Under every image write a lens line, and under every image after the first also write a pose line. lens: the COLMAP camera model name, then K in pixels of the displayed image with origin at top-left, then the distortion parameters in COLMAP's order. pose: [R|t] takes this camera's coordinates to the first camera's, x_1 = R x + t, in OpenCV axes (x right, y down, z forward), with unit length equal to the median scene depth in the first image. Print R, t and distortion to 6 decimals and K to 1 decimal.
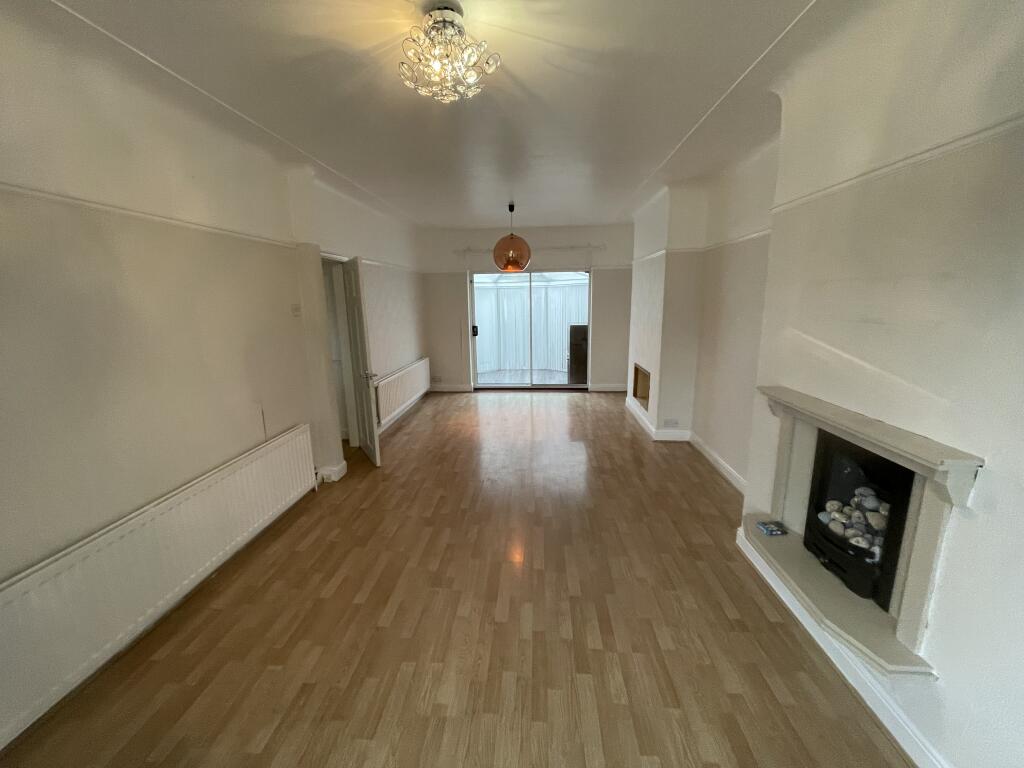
lens RADIAL K [[413.8, 0, 511.0], [0, 413.8, 384.4], [0, 0, 1]] dist [-0.007830, -0.000062]
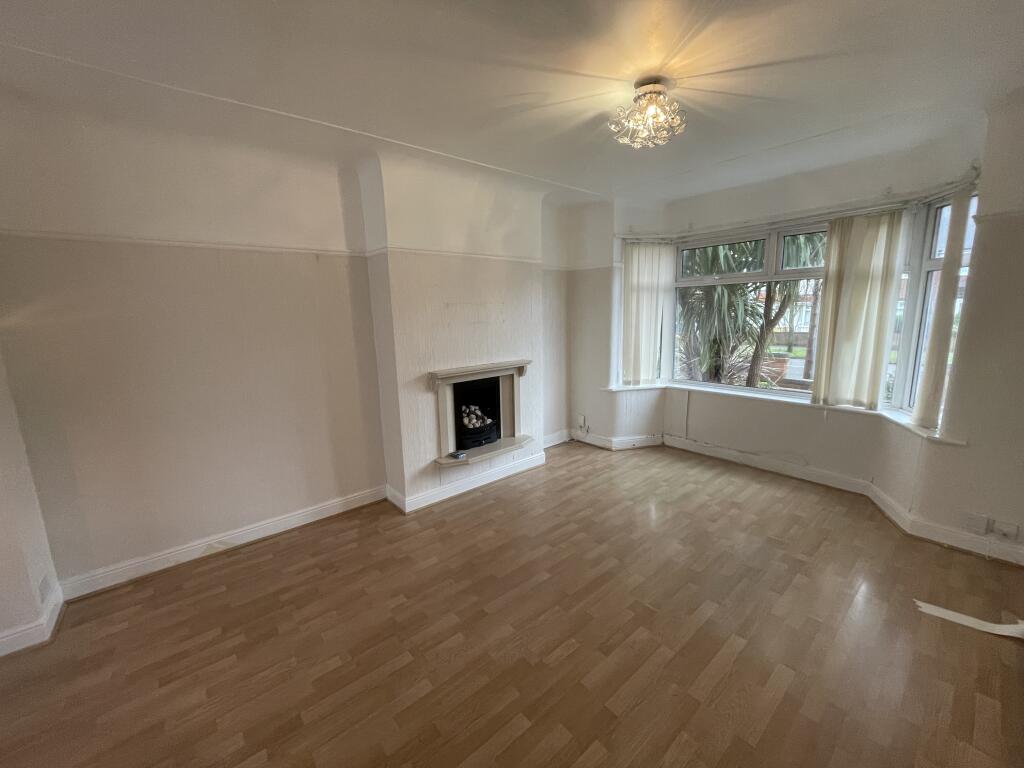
lens RADIAL K [[413.8, 0, 509.5], [0, 413.8, 378.7], [0, 0, 1]] dist [-0.007830, -0.000062]
pose [[-0.691126, -0.091580, 0.716909, -0.608796], [0.189598, 0.934225, 0.302120, -0.357693], [-0.697422, 0.344727, -0.628304, 1.704387]]
